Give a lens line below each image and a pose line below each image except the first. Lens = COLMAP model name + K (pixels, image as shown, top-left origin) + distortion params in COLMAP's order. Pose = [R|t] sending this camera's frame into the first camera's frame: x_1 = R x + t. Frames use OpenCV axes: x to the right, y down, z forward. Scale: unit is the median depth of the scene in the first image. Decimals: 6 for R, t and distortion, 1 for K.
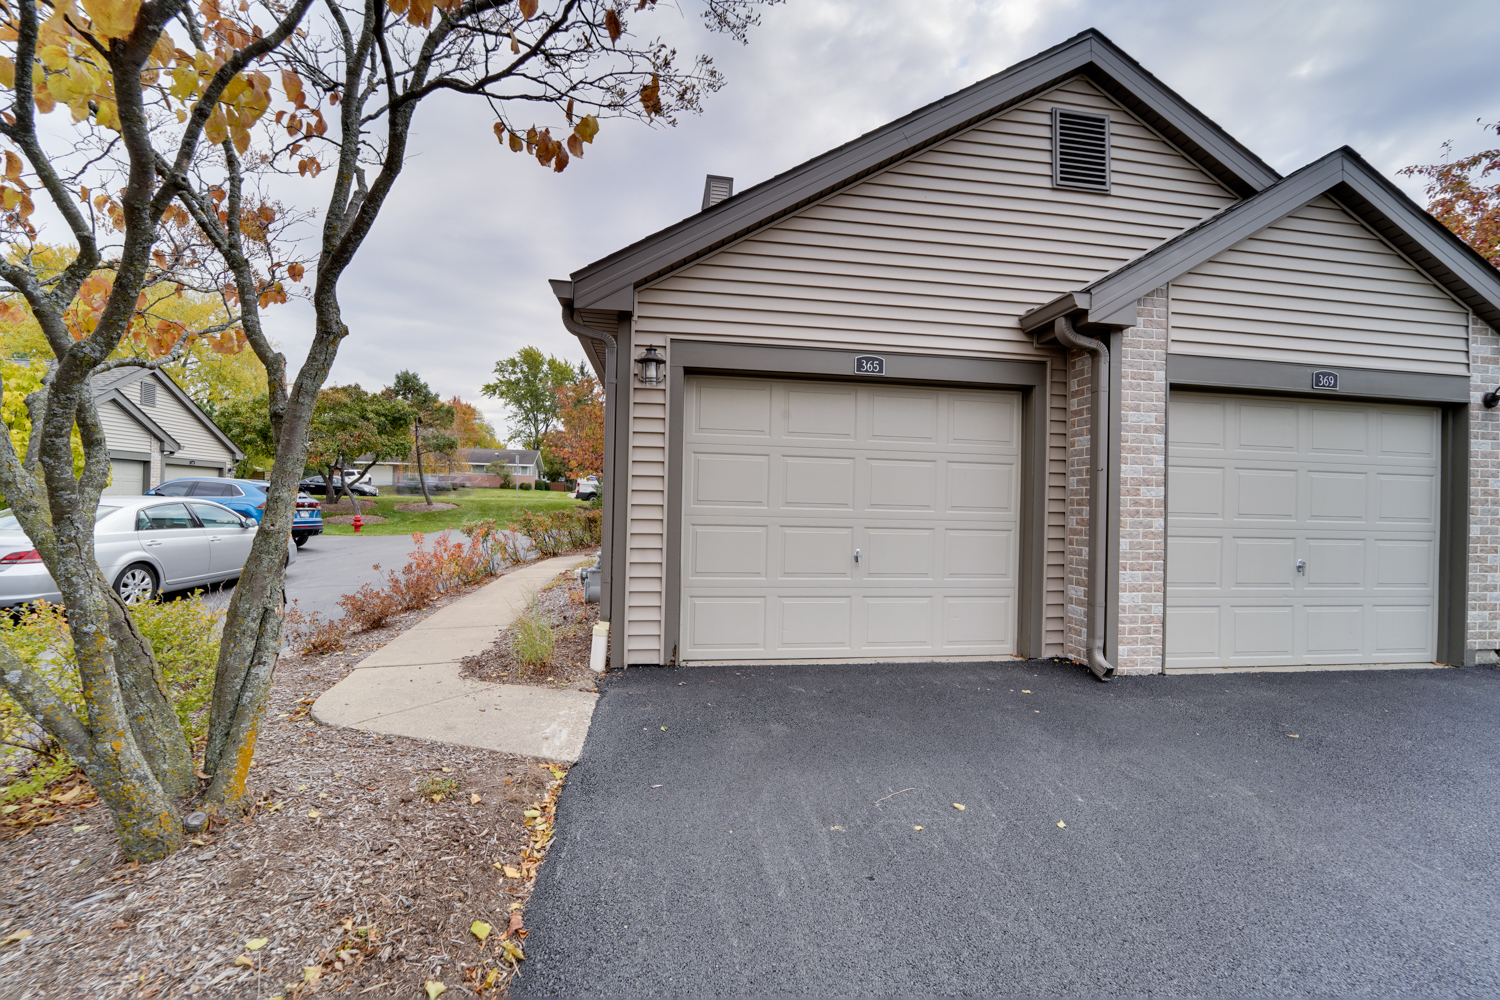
lens RADIAL K [[611.4, 0, 753.4], [0, 611.4, 503.9], [0, 0, 1]] dist [-0.023149, 0.000721]
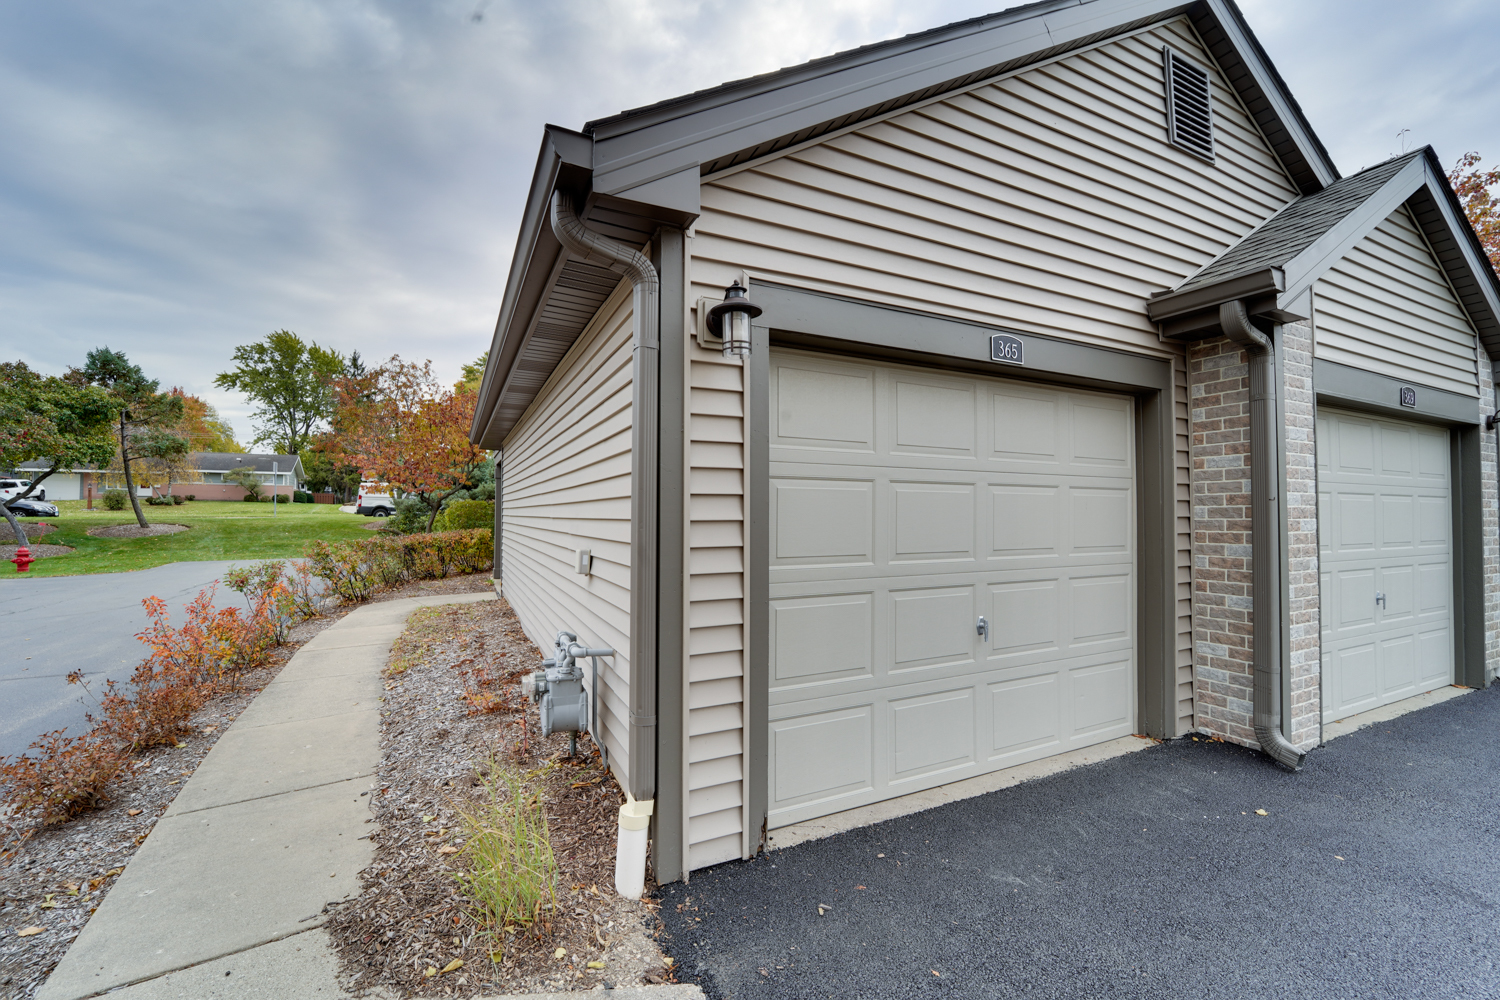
lens RADIAL K [[611.4, 0, 746.0], [0, 611.4, 500.4], [0, 0, 1]] dist [-0.023149, 0.000721]
pose [[0.952992, -0.012968, 0.302717, -0.156317], [0.018028, 0.999740, -0.013928, -0.027919], [-0.302458, 0.018731, 0.952979, 0.232330]]
